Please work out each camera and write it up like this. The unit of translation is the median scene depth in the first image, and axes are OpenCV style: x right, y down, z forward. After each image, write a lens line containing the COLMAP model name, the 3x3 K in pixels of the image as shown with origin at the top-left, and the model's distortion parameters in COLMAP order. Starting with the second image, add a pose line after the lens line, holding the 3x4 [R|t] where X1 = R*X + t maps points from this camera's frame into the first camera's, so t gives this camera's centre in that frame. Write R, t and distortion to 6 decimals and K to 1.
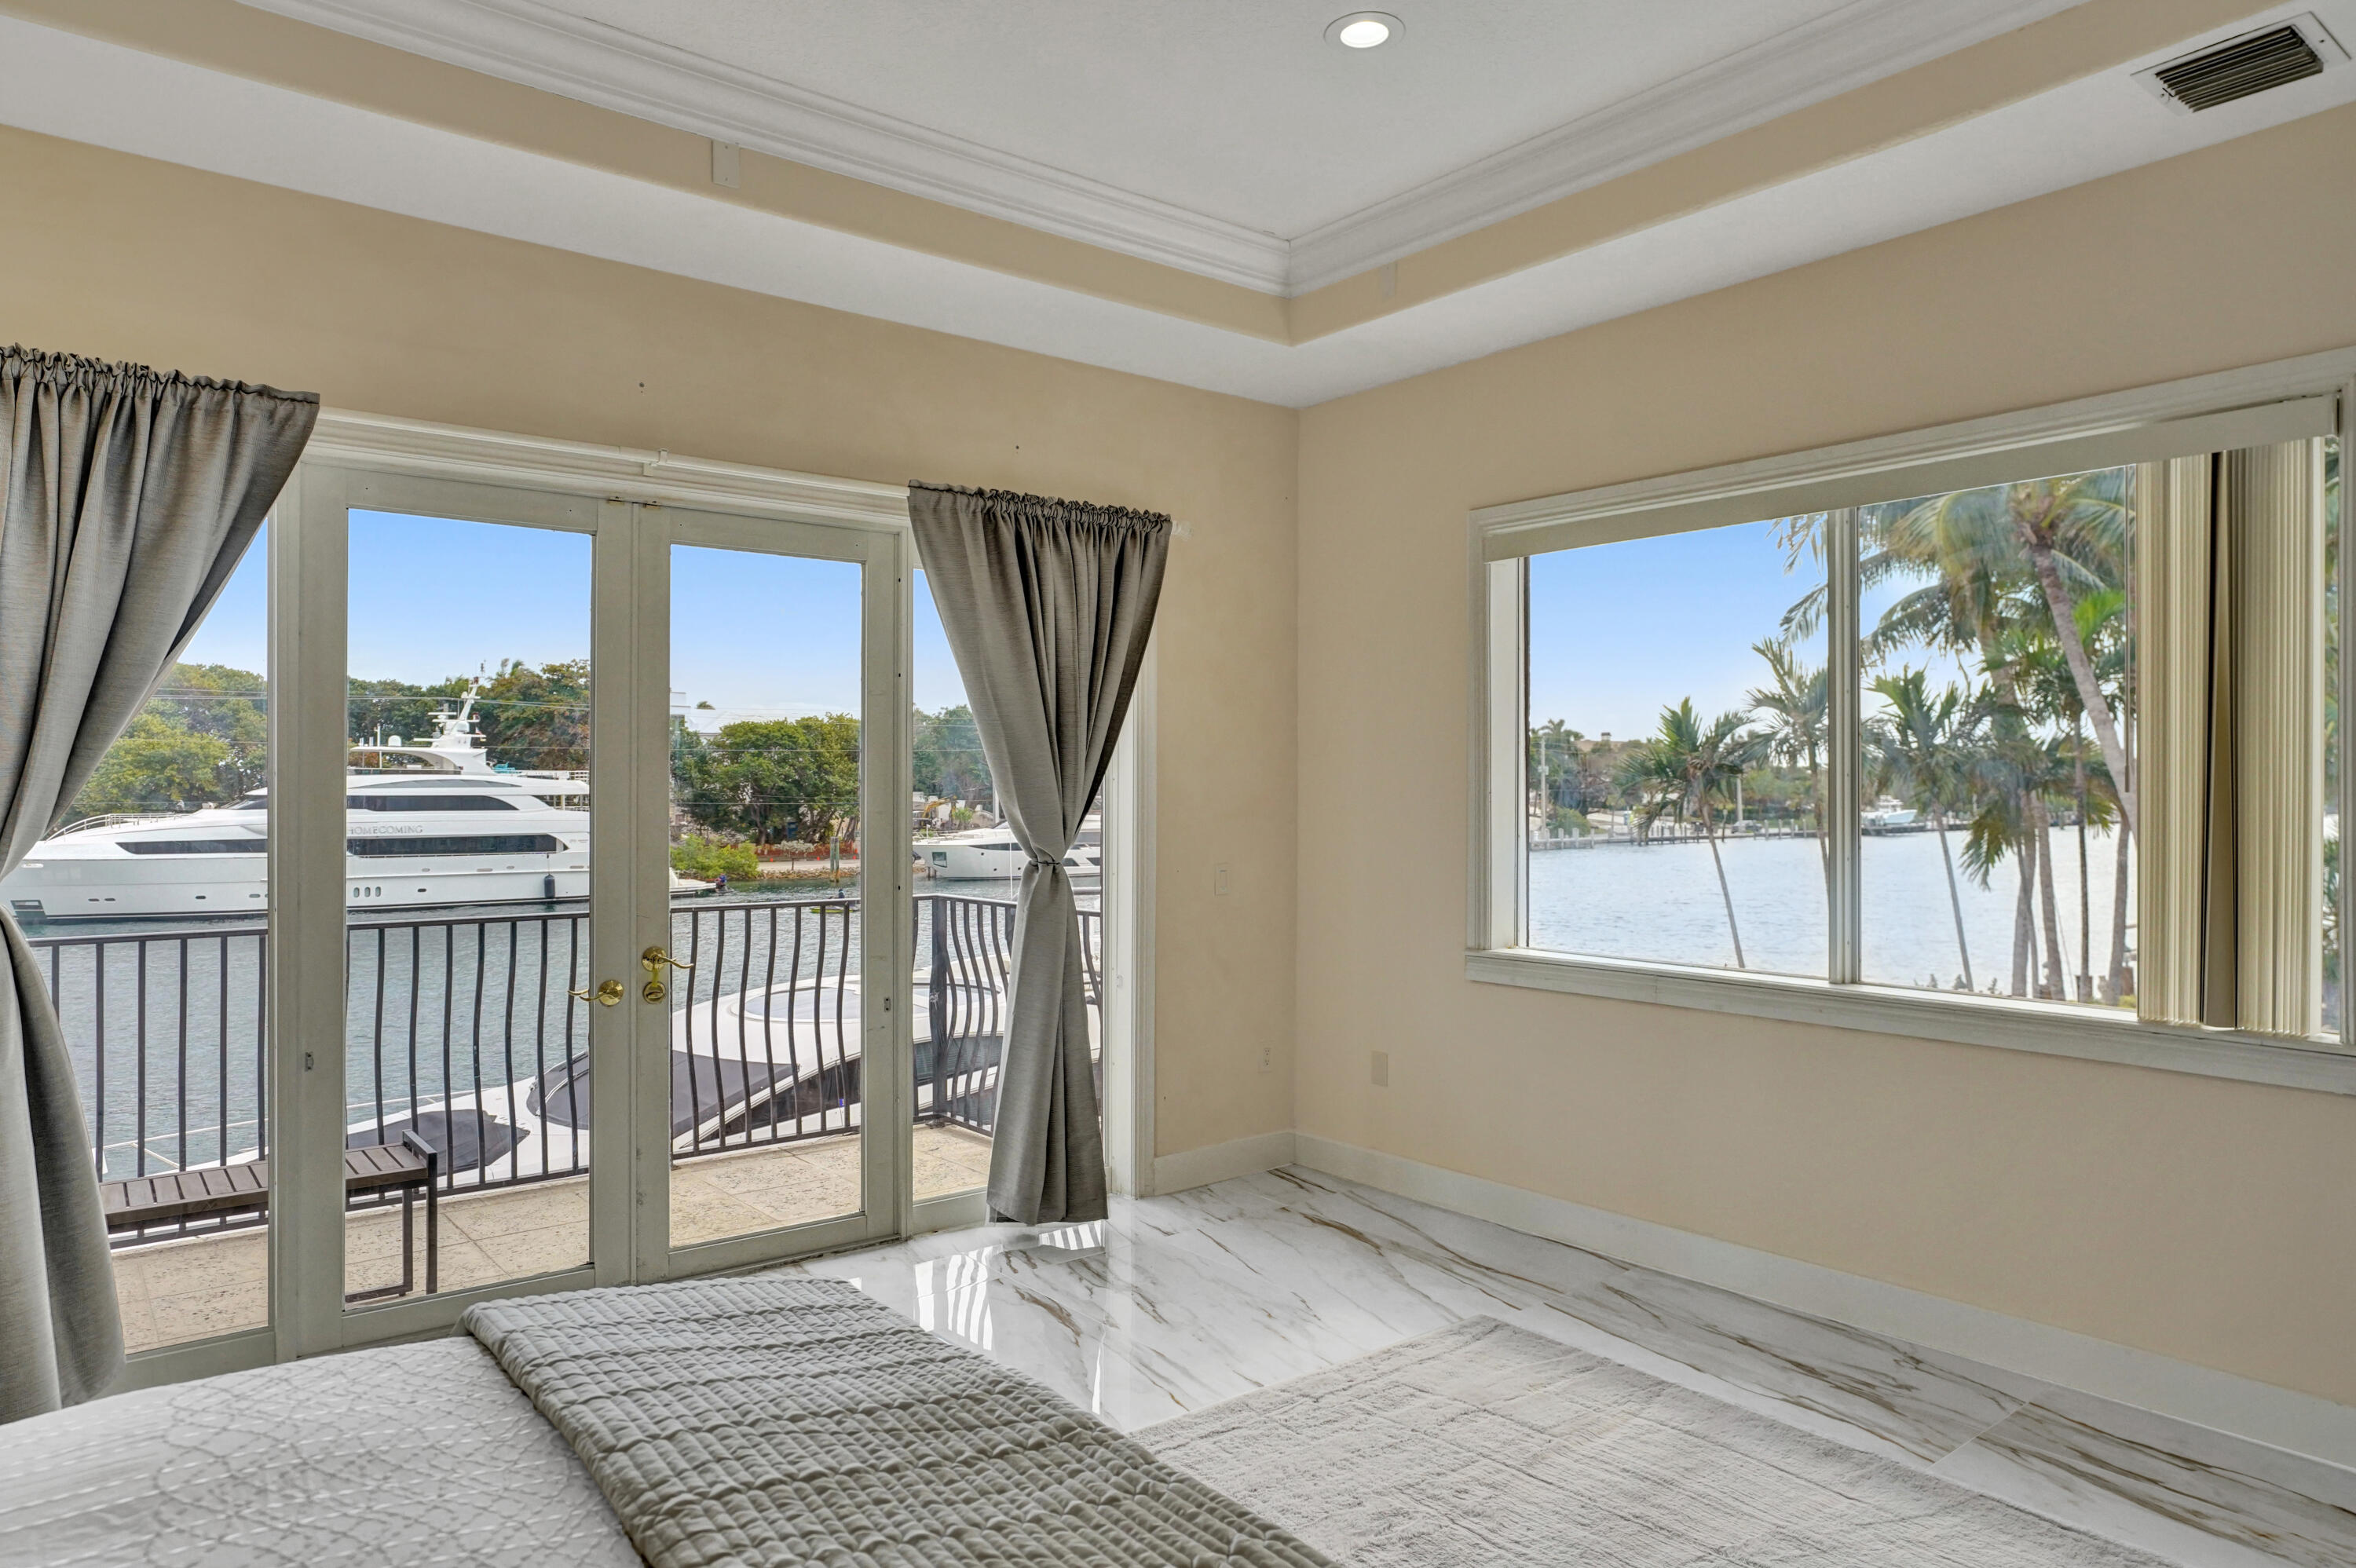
lens RADIAL K [[1460.8, 0, 1178.0], [0, 1460.8, 784.0], [0, 0, 1]] dist [-0.060228, 0.045134]
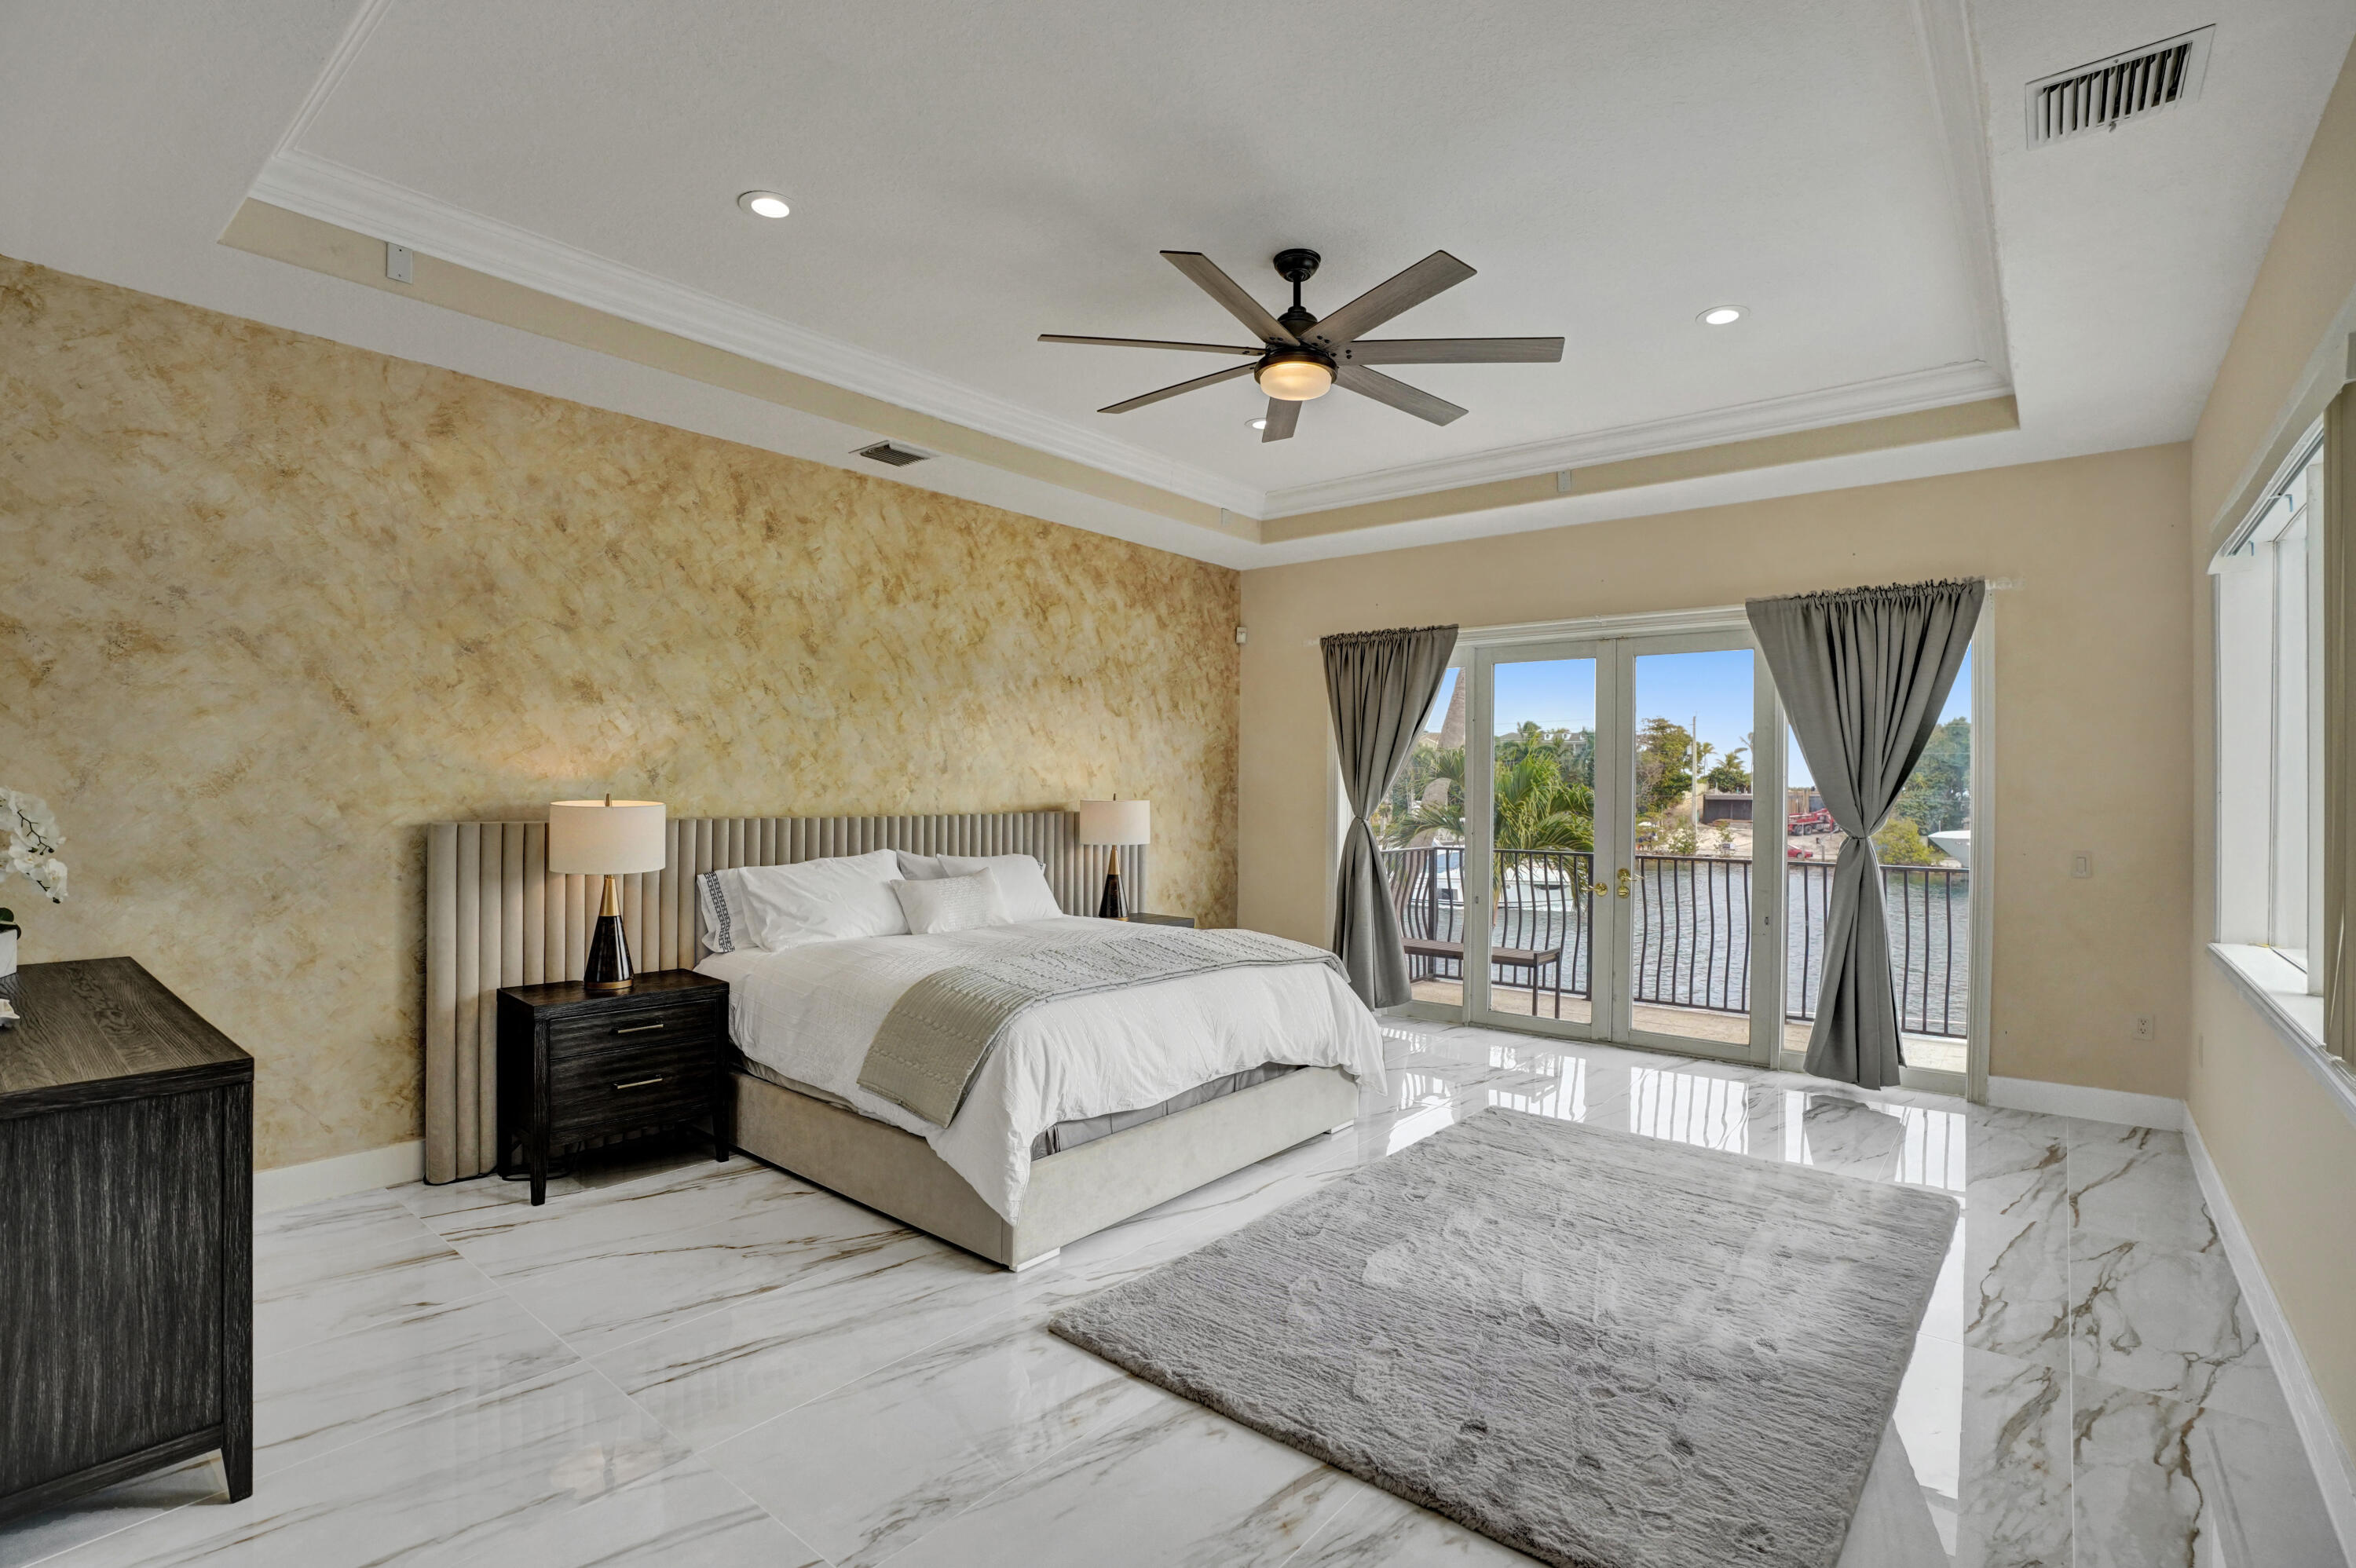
lens RADIAL K [[1125.1, 0, 1178.0], [0, 1125.1, 784.0], [0, 0, 1]] dist [-0.065571, 0.024937]
pose [[0.205096, -0.001148, -0.978741, 0.972074], [-0.004173, 0.999989, -0.002047, 0.004683], [0.978733, 0.004504, 0.205089, 0.125786]]
